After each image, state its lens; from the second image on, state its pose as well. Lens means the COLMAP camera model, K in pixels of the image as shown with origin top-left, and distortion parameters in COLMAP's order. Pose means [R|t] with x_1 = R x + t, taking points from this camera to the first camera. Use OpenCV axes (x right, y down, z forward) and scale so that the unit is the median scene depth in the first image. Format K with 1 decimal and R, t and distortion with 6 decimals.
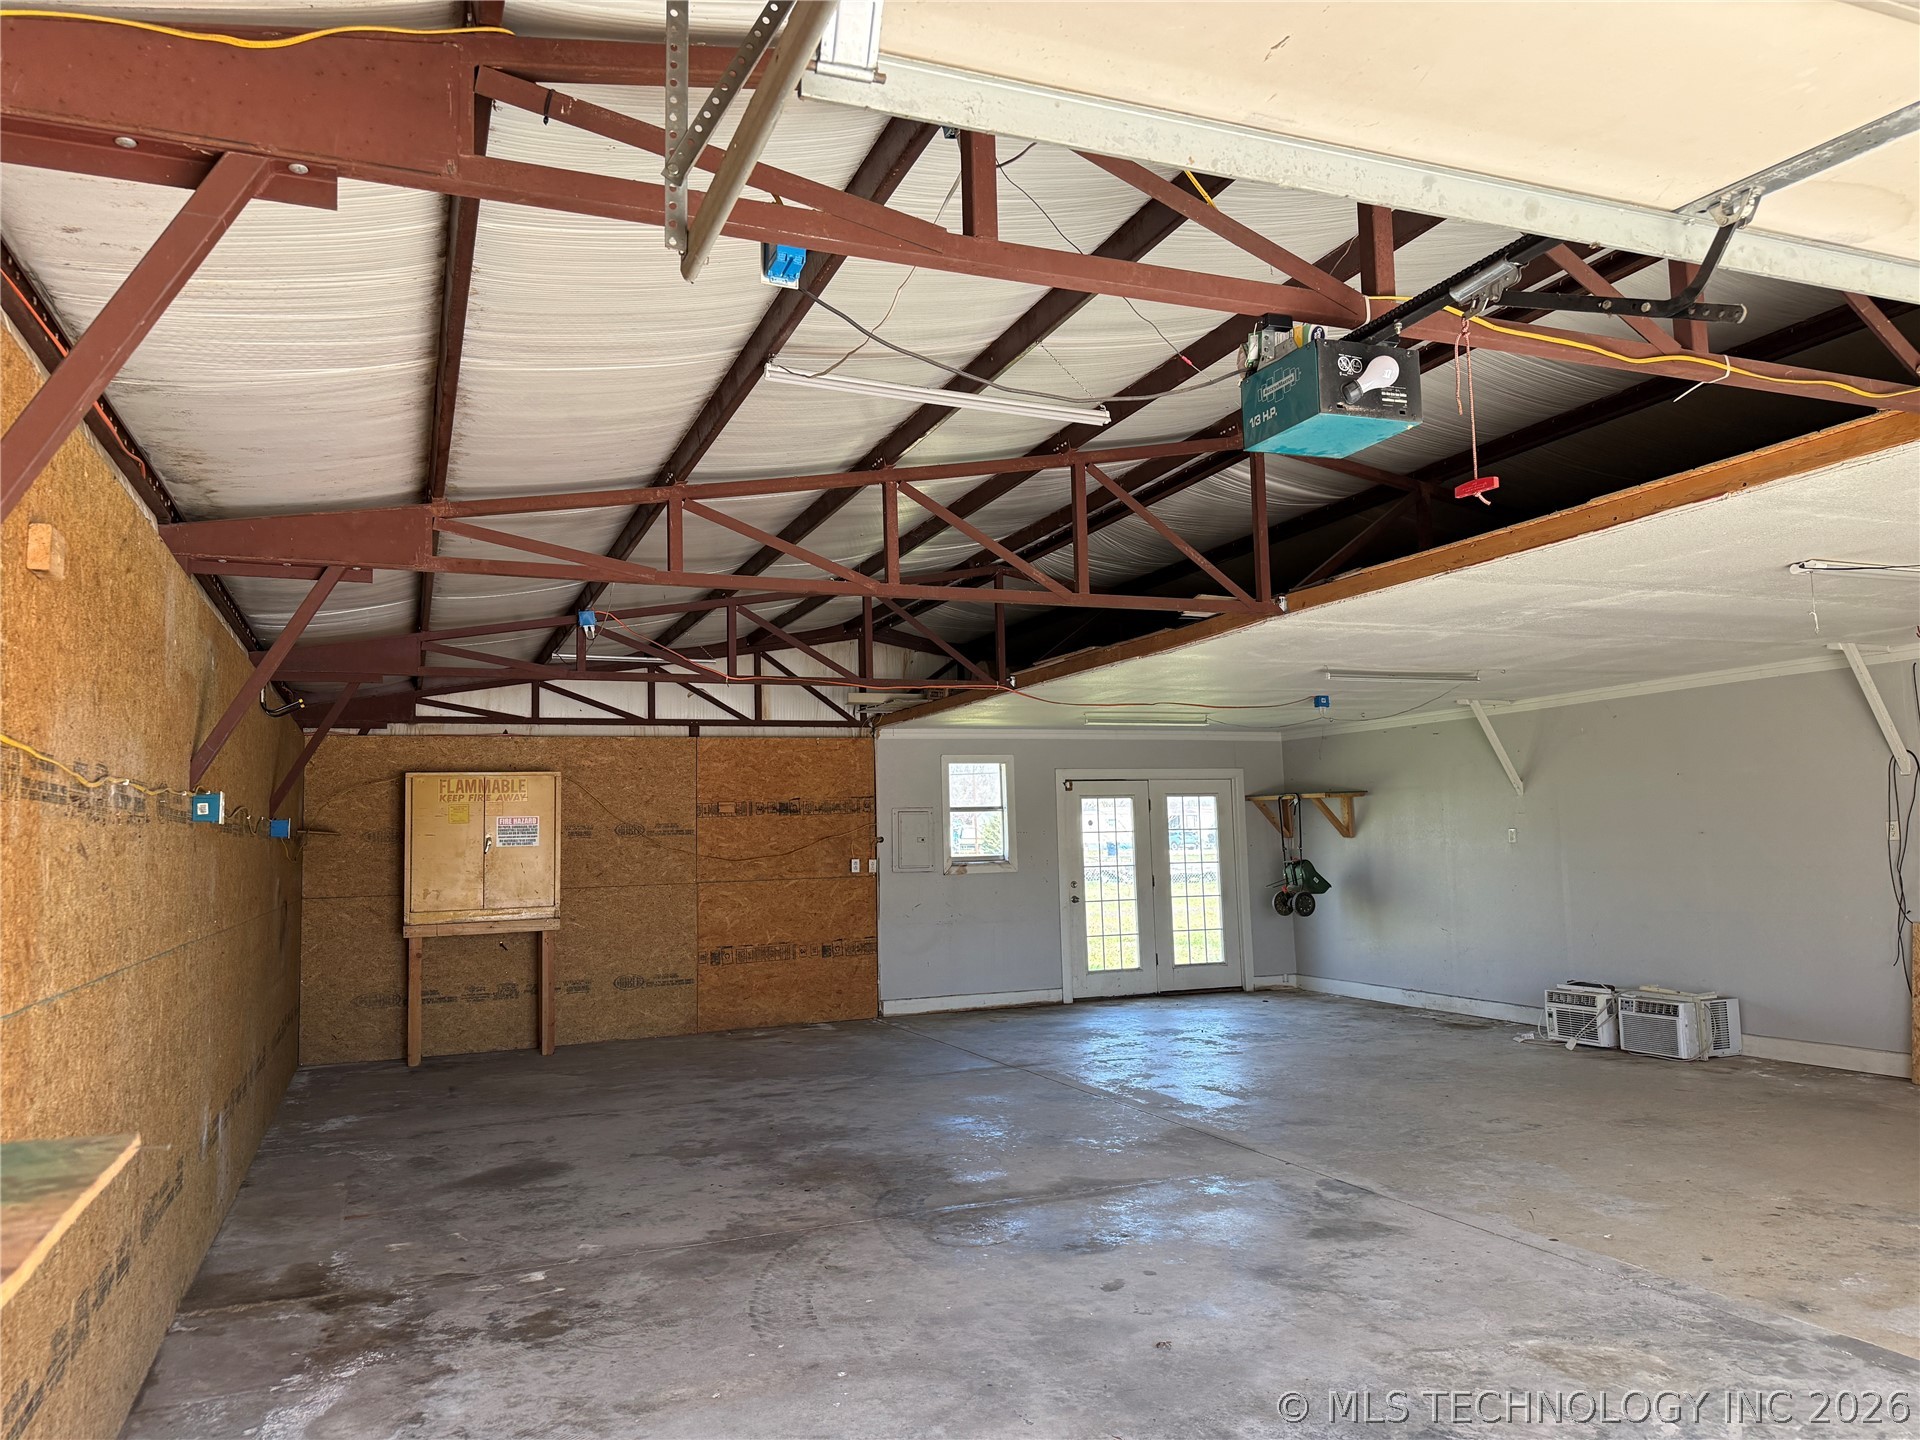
lens RADIAL K [[1341.4, 0, 954.8], [0, 1341.4, 722.2], [0, 0, 1]] dist [0.075006, -0.101664]
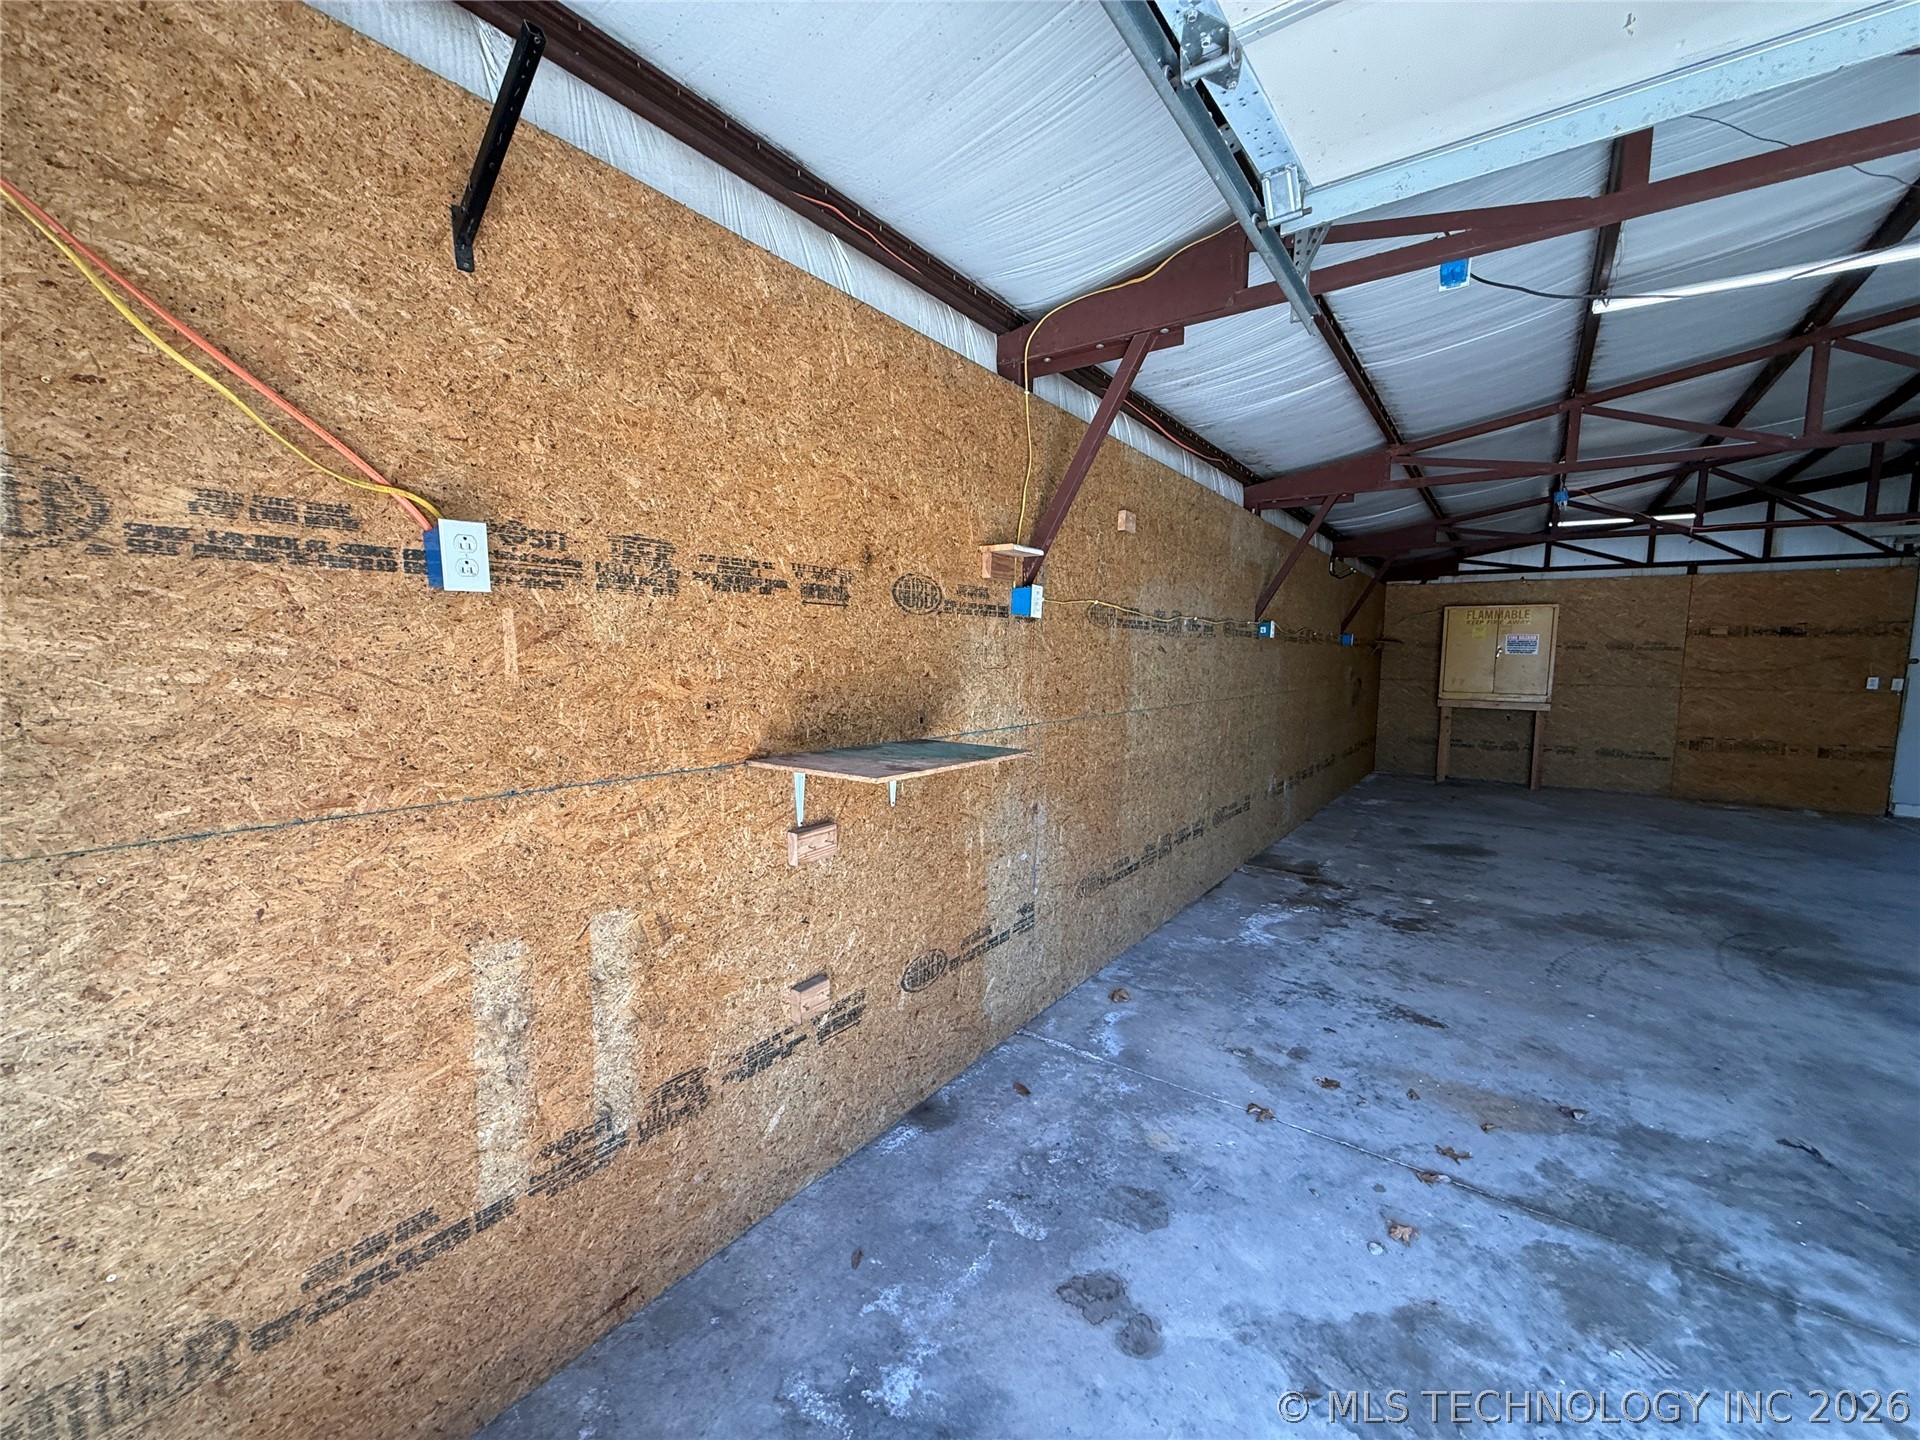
lens RADIAL K [[763.7, 0, 954.7], [0, 763.7, 723.8], [0, 0, 1]] dist [0.000566, 0.000039]
pose [[0.520796, 0.114112, -0.846020, 0.143199], [0.048694, 0.985442, 0.162892, -0.004435], [0.852291, -0.126029, 0.507658, 0.012714]]
